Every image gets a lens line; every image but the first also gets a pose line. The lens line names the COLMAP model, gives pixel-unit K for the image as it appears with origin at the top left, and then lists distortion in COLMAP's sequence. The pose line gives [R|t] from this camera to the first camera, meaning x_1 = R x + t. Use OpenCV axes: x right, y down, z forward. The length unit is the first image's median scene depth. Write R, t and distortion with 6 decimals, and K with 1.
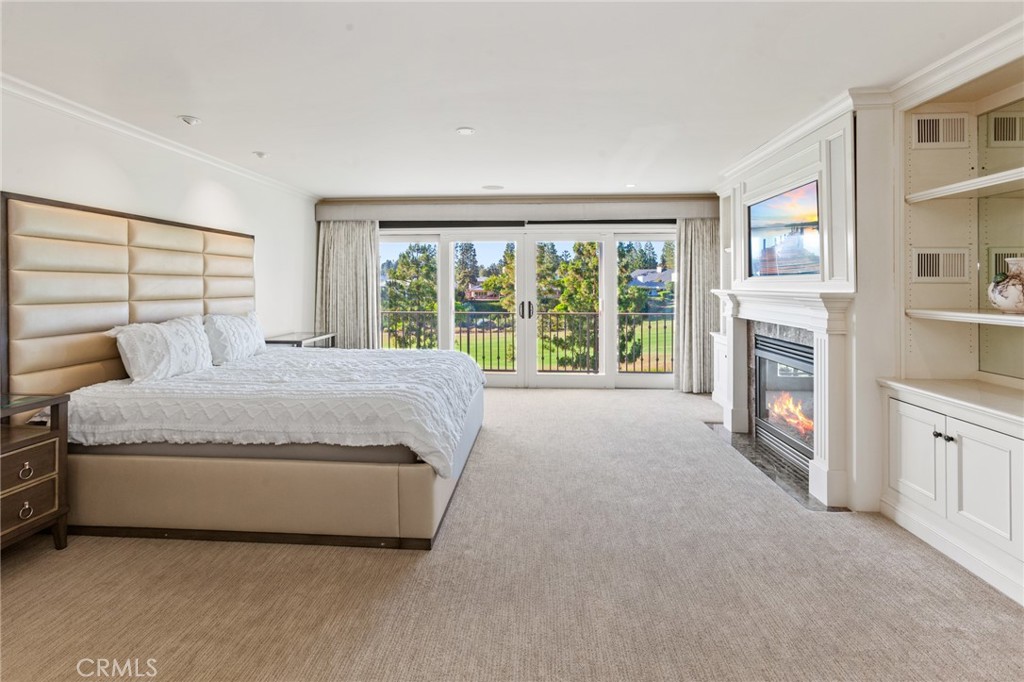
lens RADIAL K [[475.3, 0, 509.6], [0, 475.3, 276.4], [0, 0, 1]] dist [-0.002951, 0.001352]
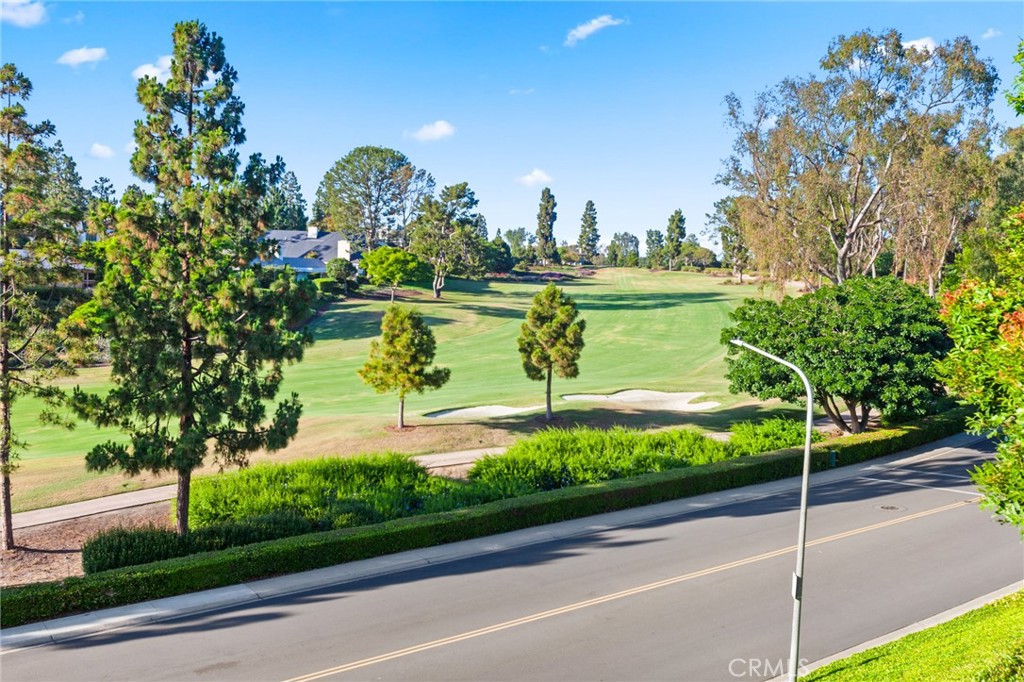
lens RADIAL K [[996.9, 0, 513.6], [0, 996.9, 326.9], [0, 0, 1]] dist [-0.011244, -0.020933]
pose [[0.871710, 0.001624, 0.490020, 0.081680], [-0.041788, 0.996598, 0.071034, 0.025514], [-0.488237, -0.082398, 0.868812, 1.208403]]
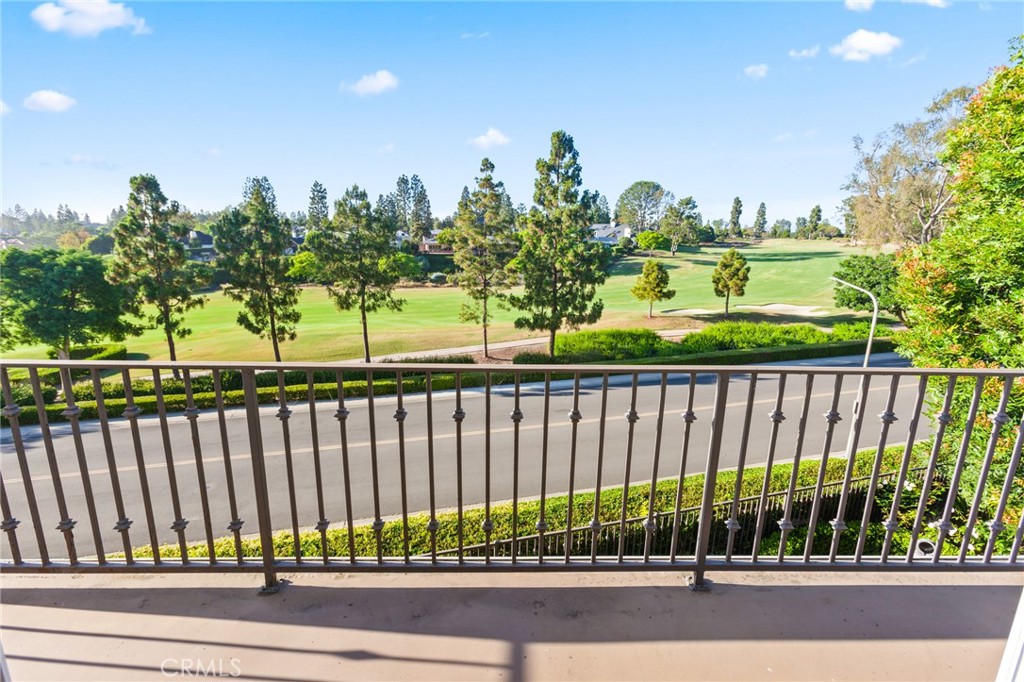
lens RADIAL K [[458.9, 0, 509.1], [0, 458.9, 337.6], [0, 0, 1]] dist [-0.011952, 0.000758]
pose [[0.995448, -0.007887, 0.094982, 0.039317], [-0.014039, 0.973565, 0.227980, 0.011725], [-0.094270, -0.228275, 0.969022, 0.949462]]
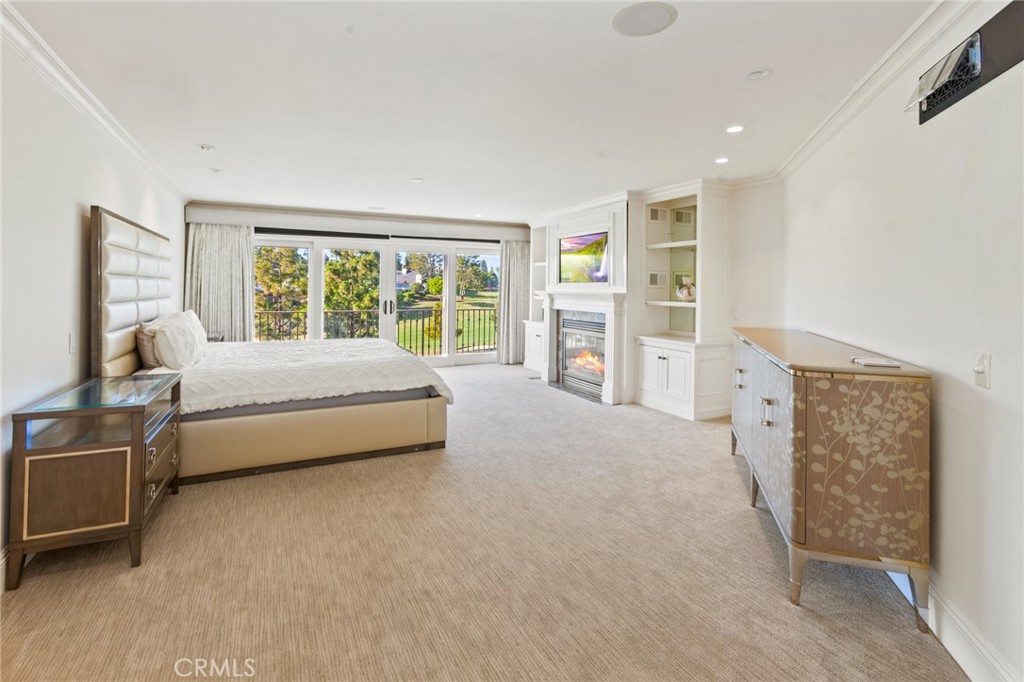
lens RADIAL K [[475.3, 0, 509.6], [0, 475.3, 276.4], [0, 0, 1]] dist [-0.002951, 0.001352]
pose [[0.863161, 0.015885, 0.504678, -0.335016], [-0.014817, 0.999871, -0.006130, -0.006724], [-0.504711, -0.002187, 0.863286, -0.224416]]
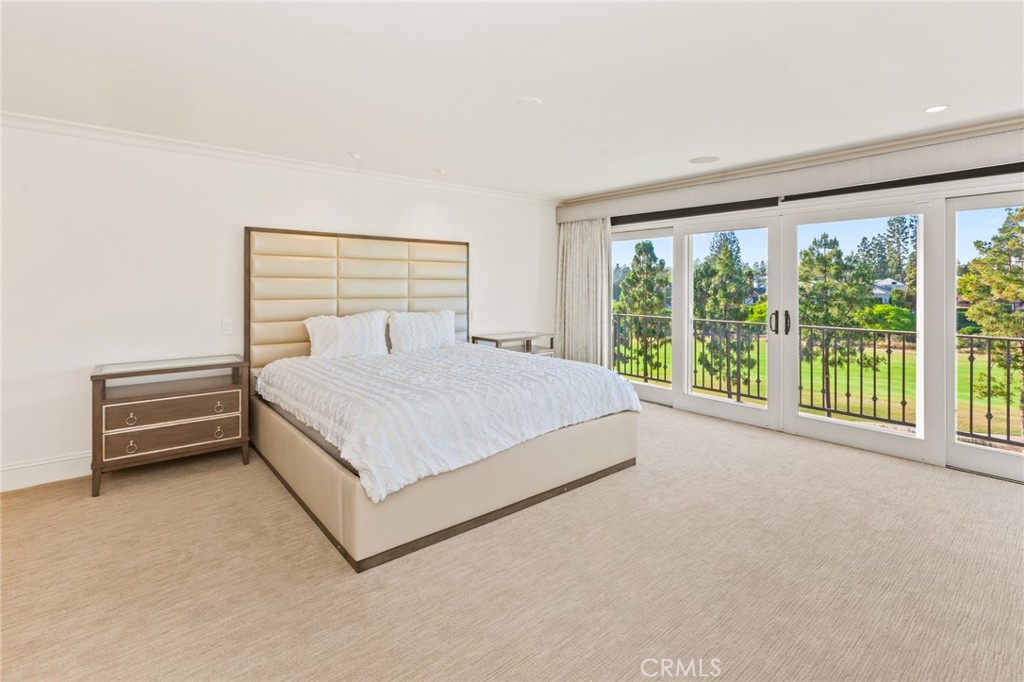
lens RADIAL K [[481.0, 0, 512.5], [0, 481.0, 287.0], [0, 0, 1]] dist [-0.036282, 0.030629]
pose [[0.692290, 0.002655, -0.721615, 0.279645], [0.011018, 0.999838, 0.014250, 0.002765], [0.721535, -0.017816, 0.692148, 0.229163]]
